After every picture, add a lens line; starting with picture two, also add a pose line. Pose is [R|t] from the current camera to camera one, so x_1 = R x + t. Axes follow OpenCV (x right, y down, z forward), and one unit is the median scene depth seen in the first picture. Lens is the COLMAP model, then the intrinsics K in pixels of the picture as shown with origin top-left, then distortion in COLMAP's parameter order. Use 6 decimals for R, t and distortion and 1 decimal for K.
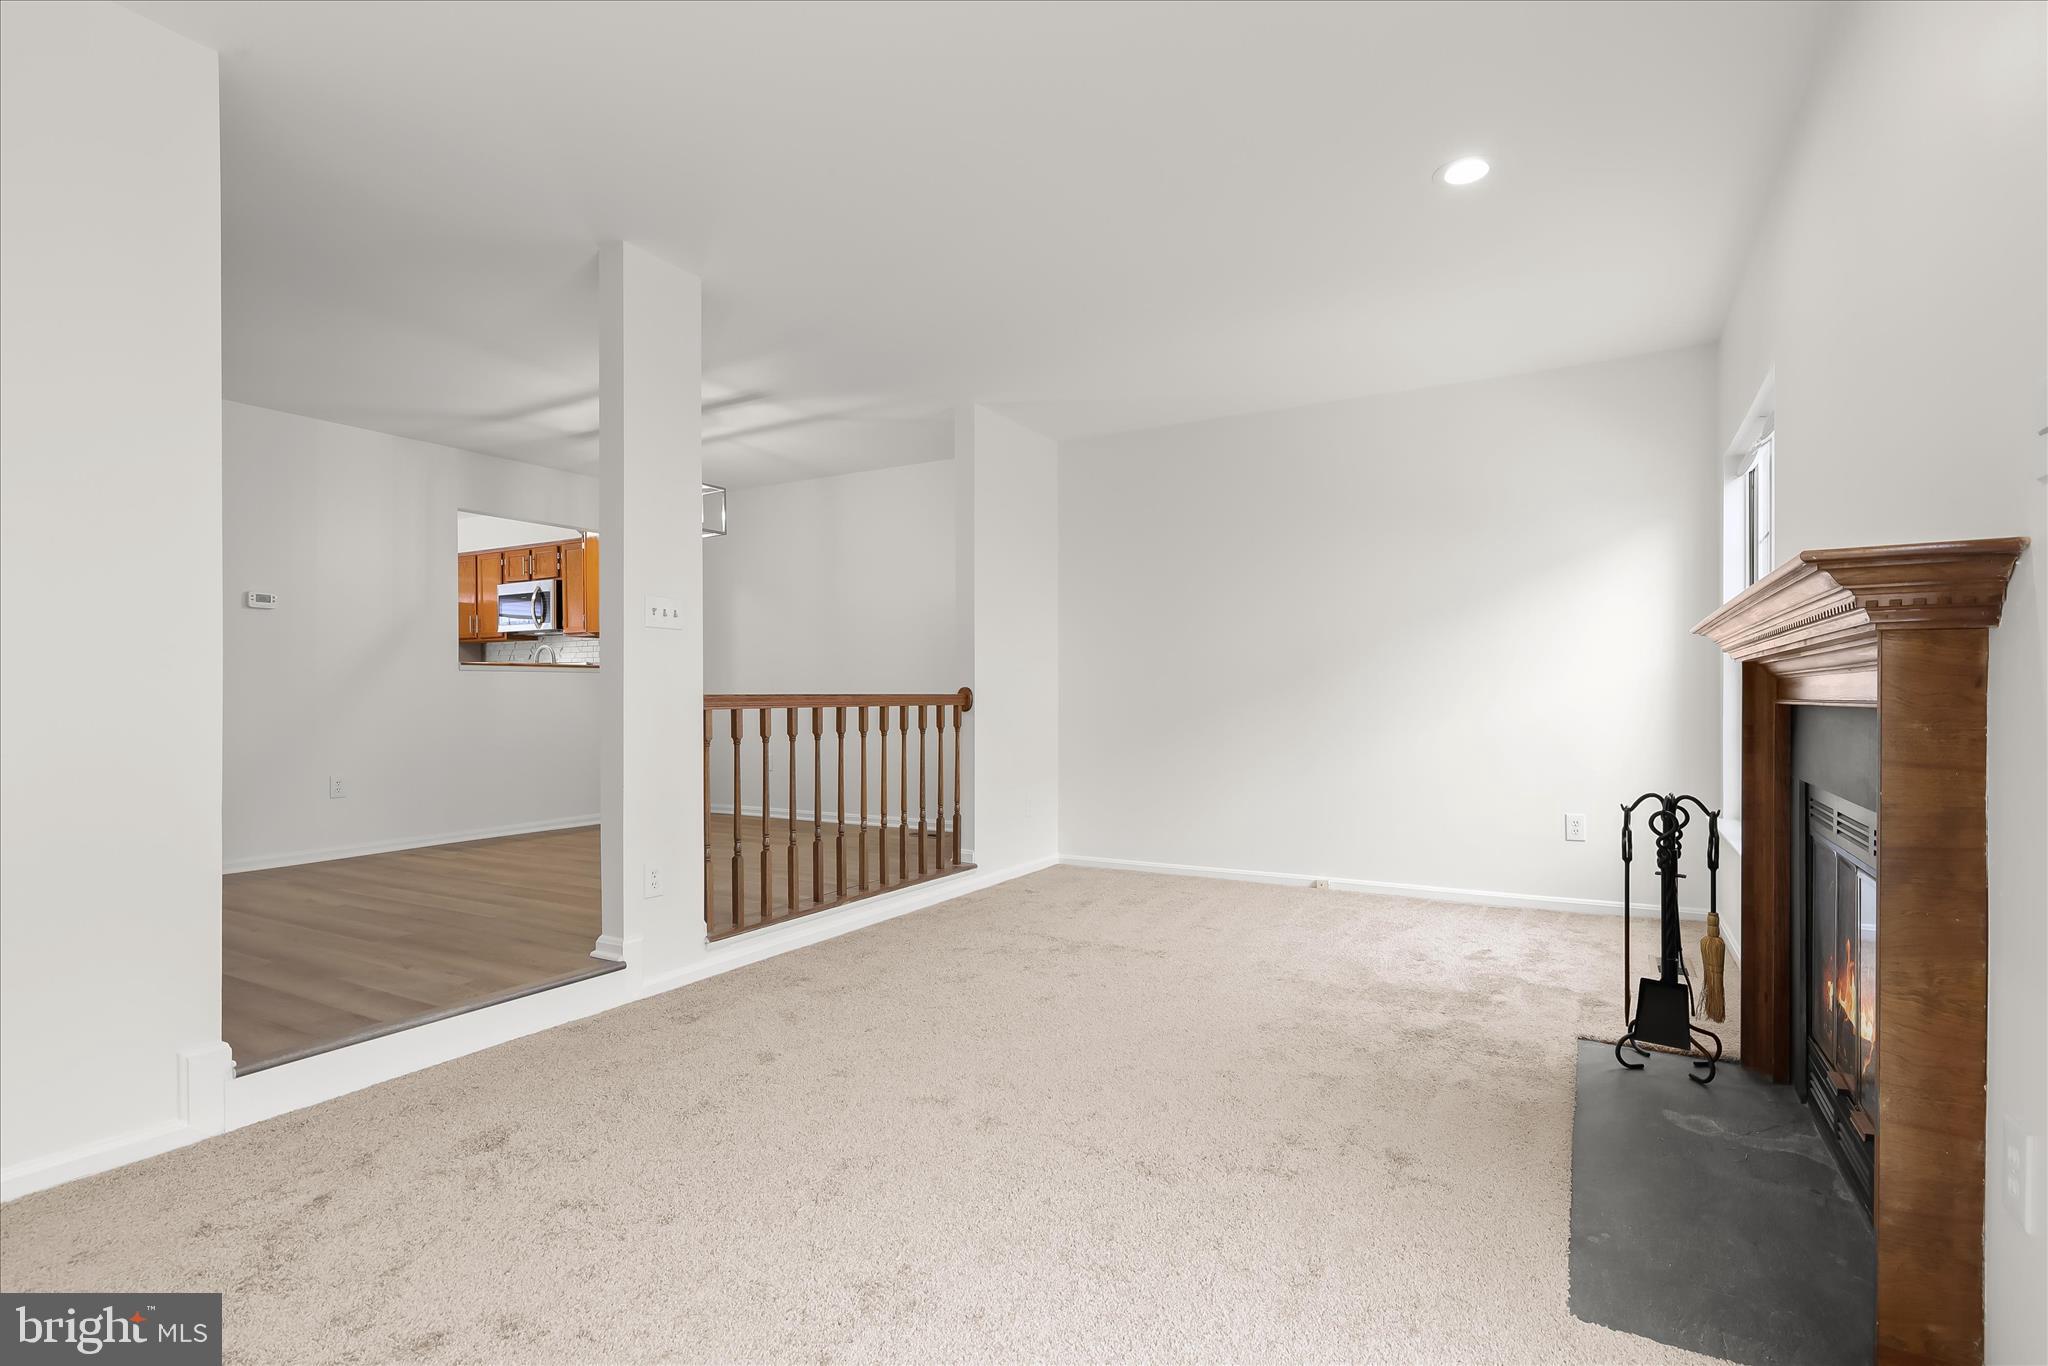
lens RADIAL K [[982.8, 0, 1019.5], [0, 982.8, 678.4], [0, 0, 1]] dist [0.001545, 0.000066]
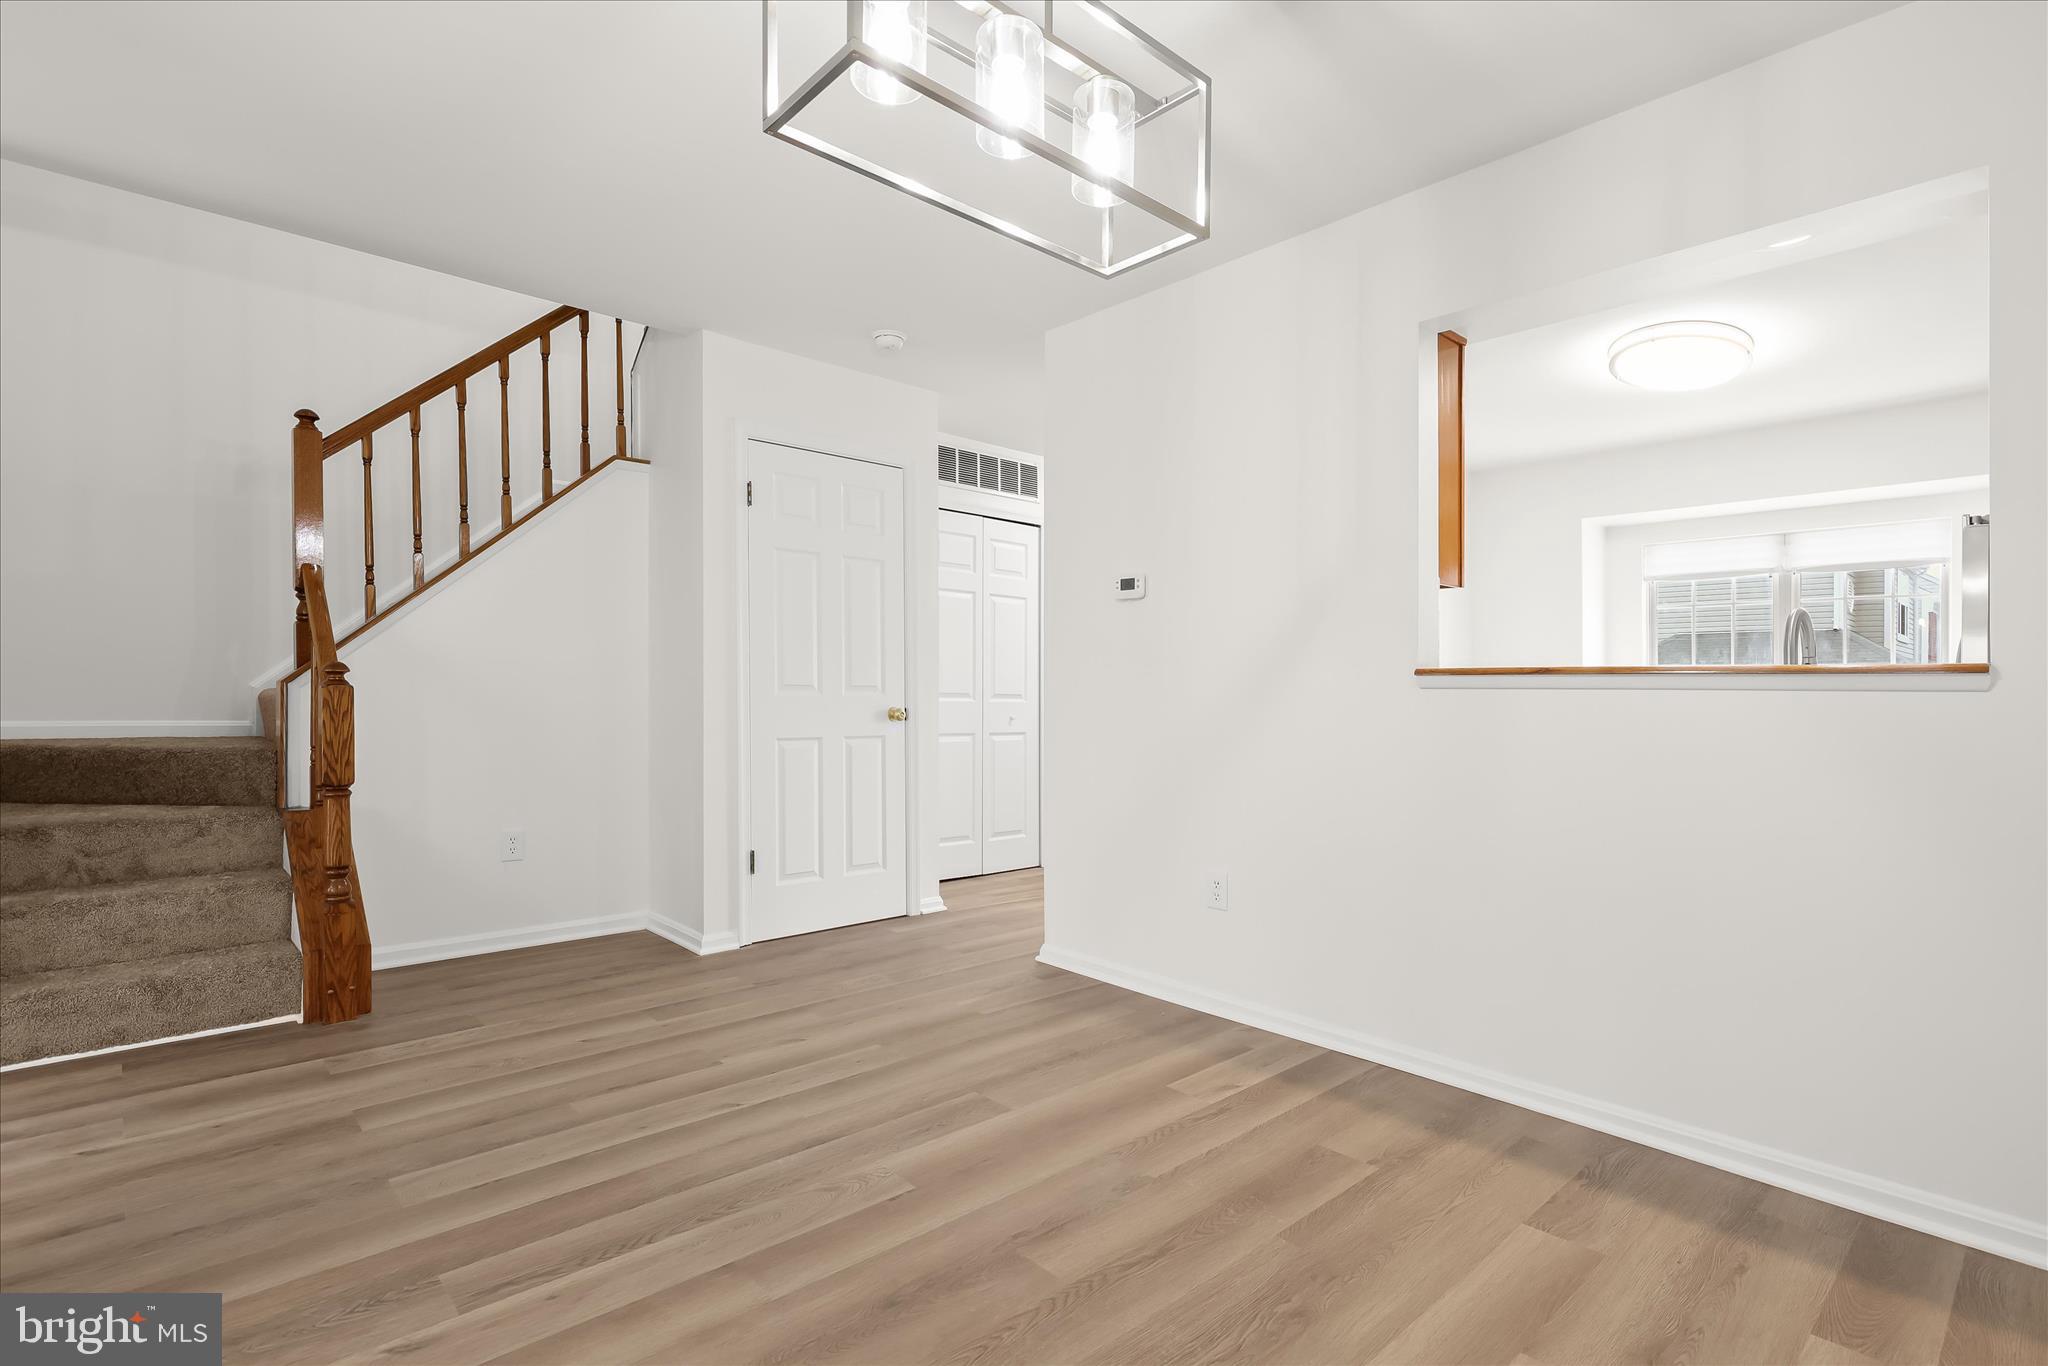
lens RADIAL K [[982.8, 0, 1019.5], [0, 982.8, 678.4], [0, 0, 1]] dist [0.001545, 0.000066]
pose [[-0.302530, -0.010380, -0.953083, -0.070941], [0.000347, 0.999939, -0.011000, -0.005711], [0.953140, -0.003659, -0.302508, 0.726116]]
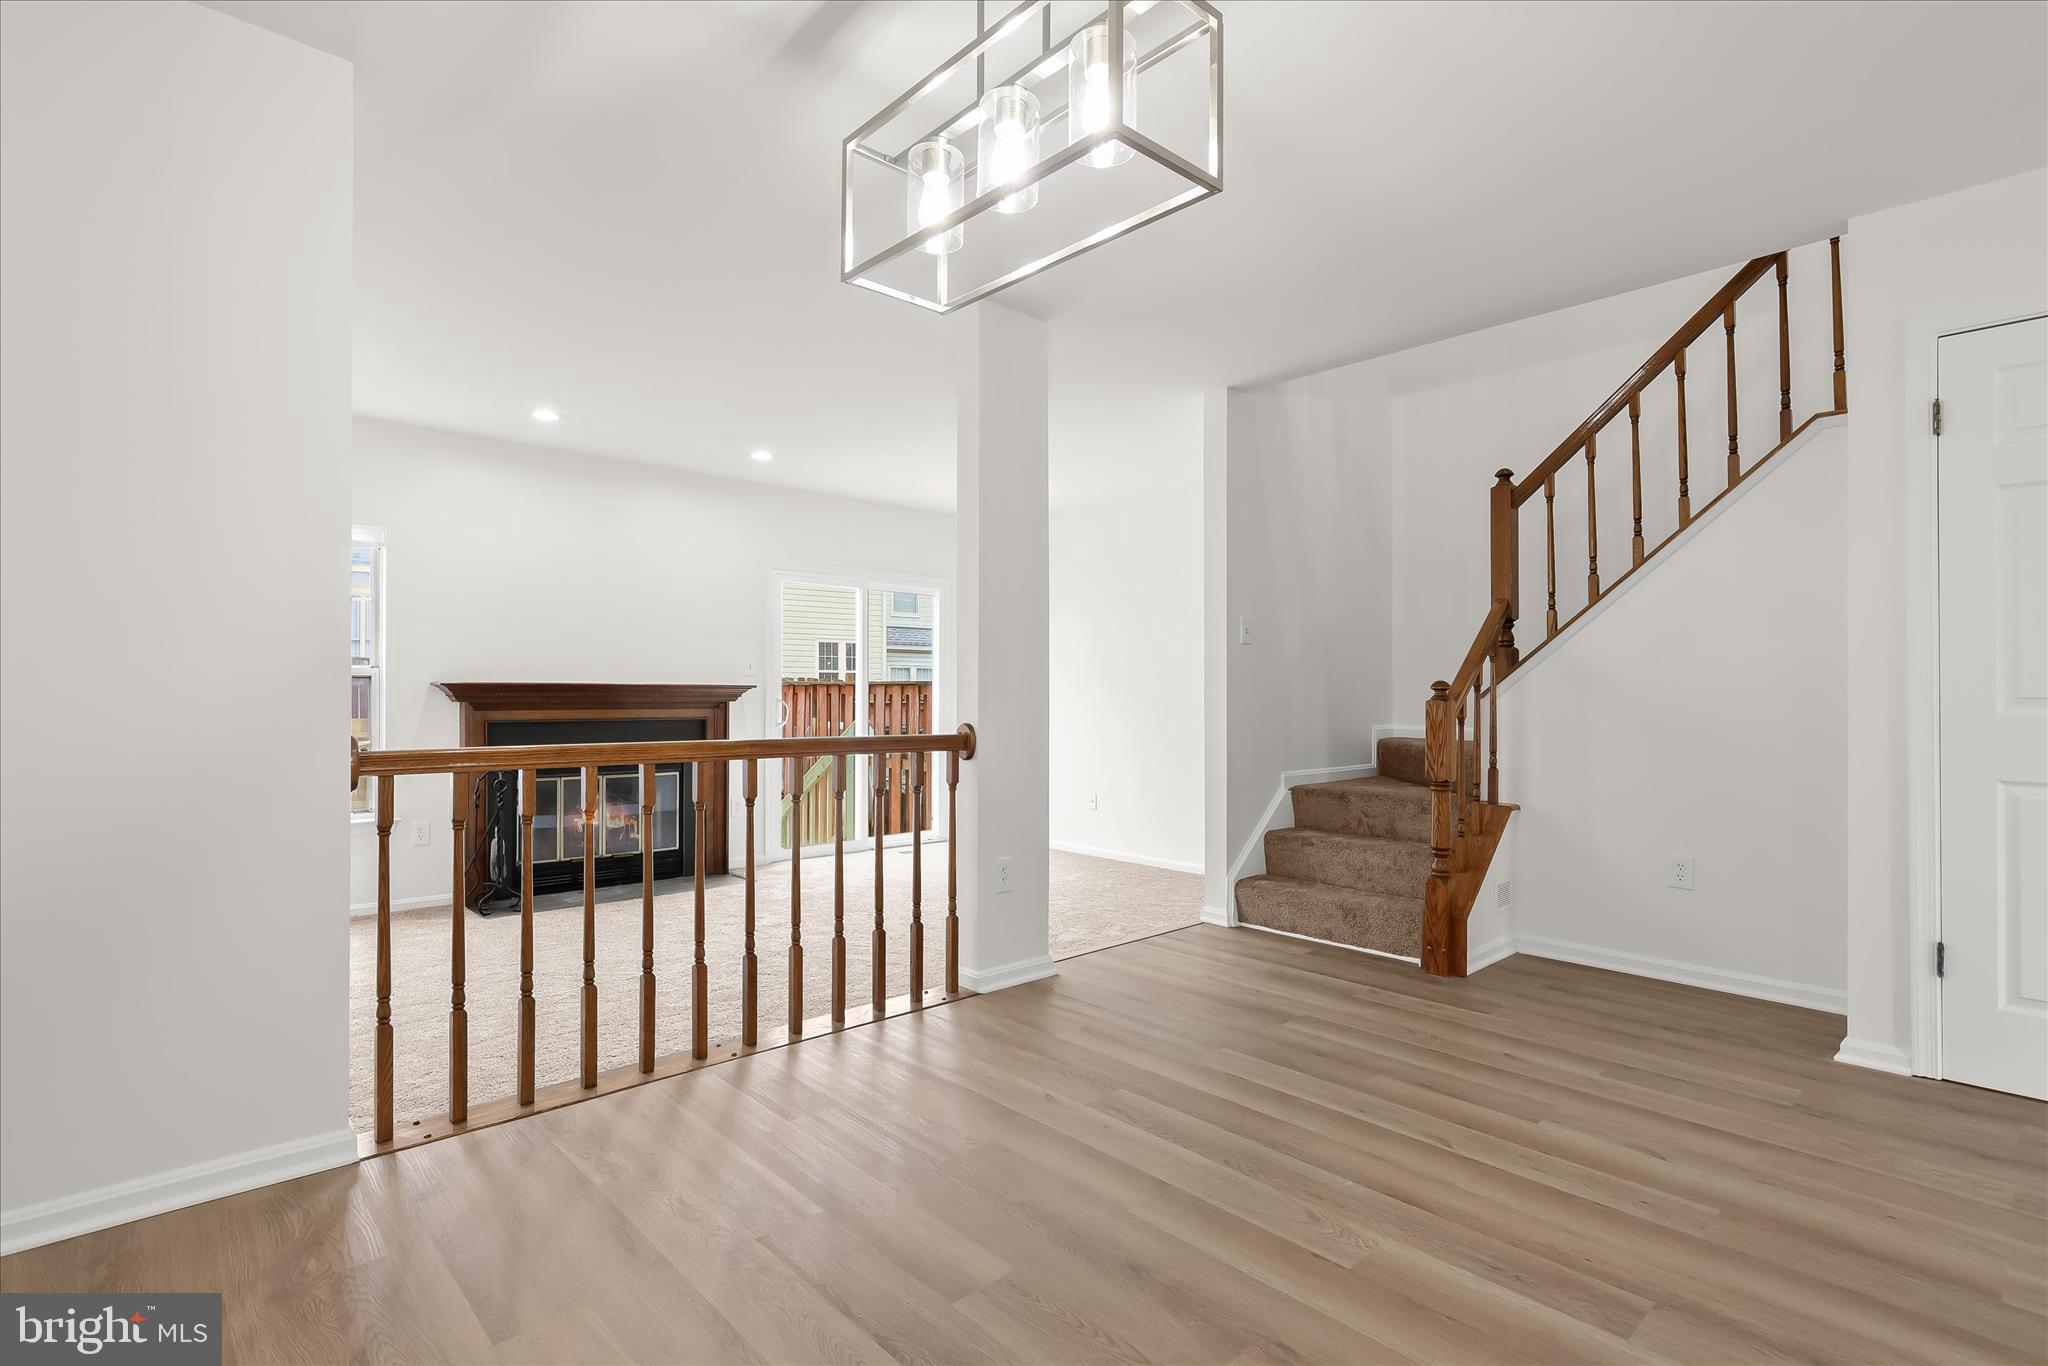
lens RADIAL K [[977.2, 0, 1035.2], [0, 977.2, 693.0], [0, 0, 1]] dist [-0.001513, 0.000711]
pose [[-0.958311, -0.002045, 0.285719, -0.300217], [-0.006091, 0.999893, -0.013273, -0.003245], [-0.285662, -0.014460, -0.958221, 0.855579]]
